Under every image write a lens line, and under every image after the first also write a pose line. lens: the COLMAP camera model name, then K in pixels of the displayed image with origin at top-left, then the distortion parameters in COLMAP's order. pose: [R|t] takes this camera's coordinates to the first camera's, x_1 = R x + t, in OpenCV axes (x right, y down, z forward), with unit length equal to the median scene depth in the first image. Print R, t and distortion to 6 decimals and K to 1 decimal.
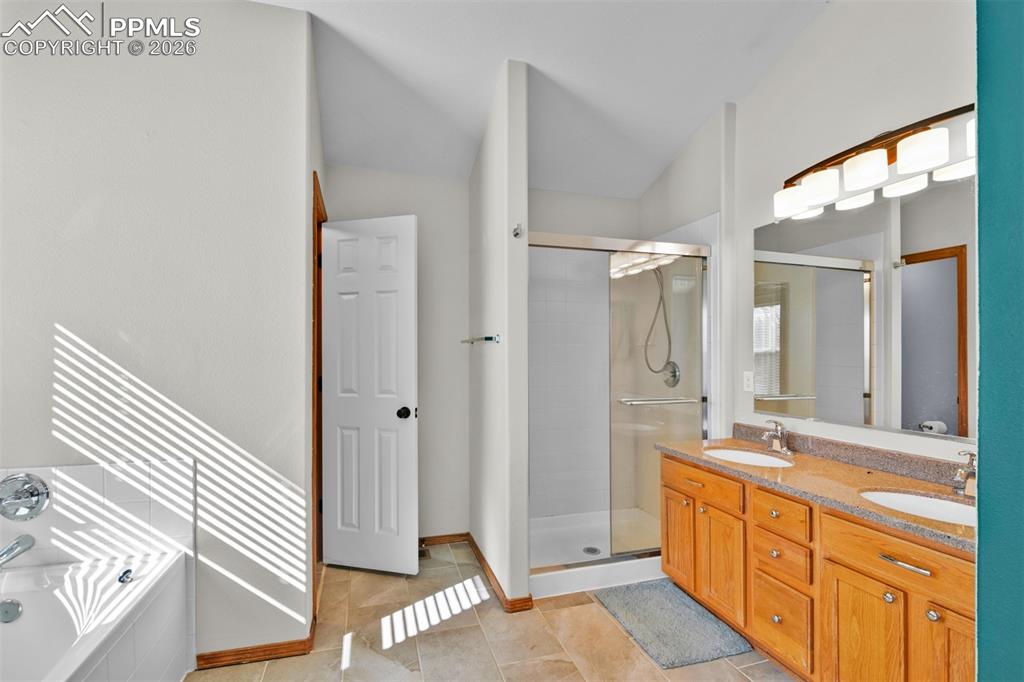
lens RADIAL K [[487.0, 0, 512.3], [0, 487.0, 352.3], [0, 0, 1]] dist [0.001020, -0.012389]
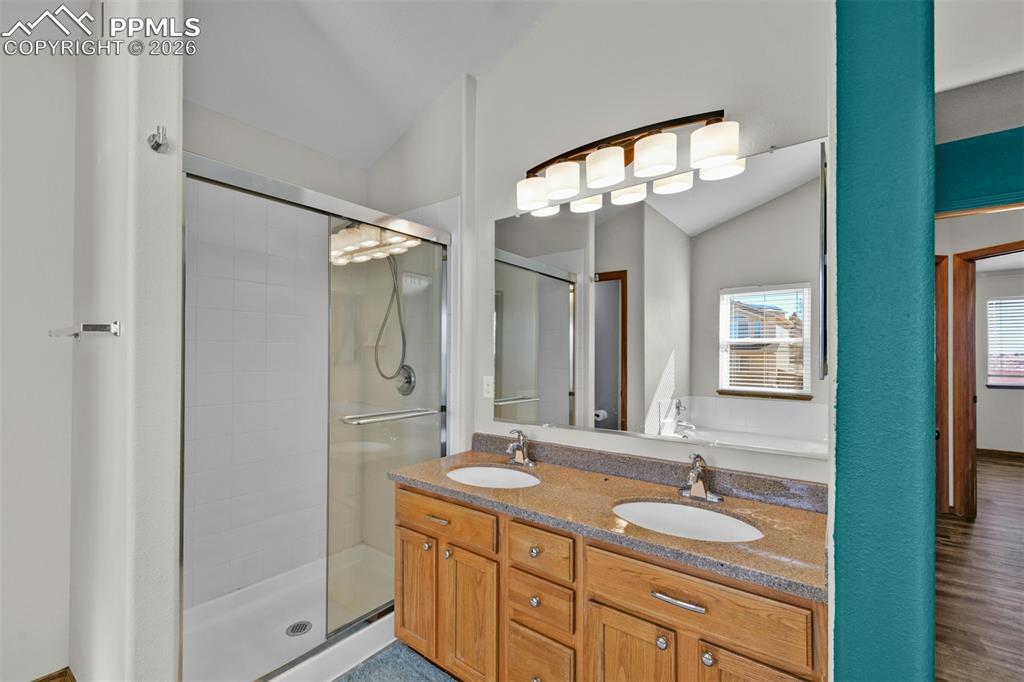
lens RADIAL K [[520.6, 0, 512.7], [0, 520.6, 350.3], [0, 0, 1]] dist [0.072211, -0.042846]
pose [[0.862870, 0.009358, 0.505340, 0.038342], [-0.005732, 0.999945, -0.008731, -0.000204], [-0.505394, 0.004637, 0.862876, 0.172522]]
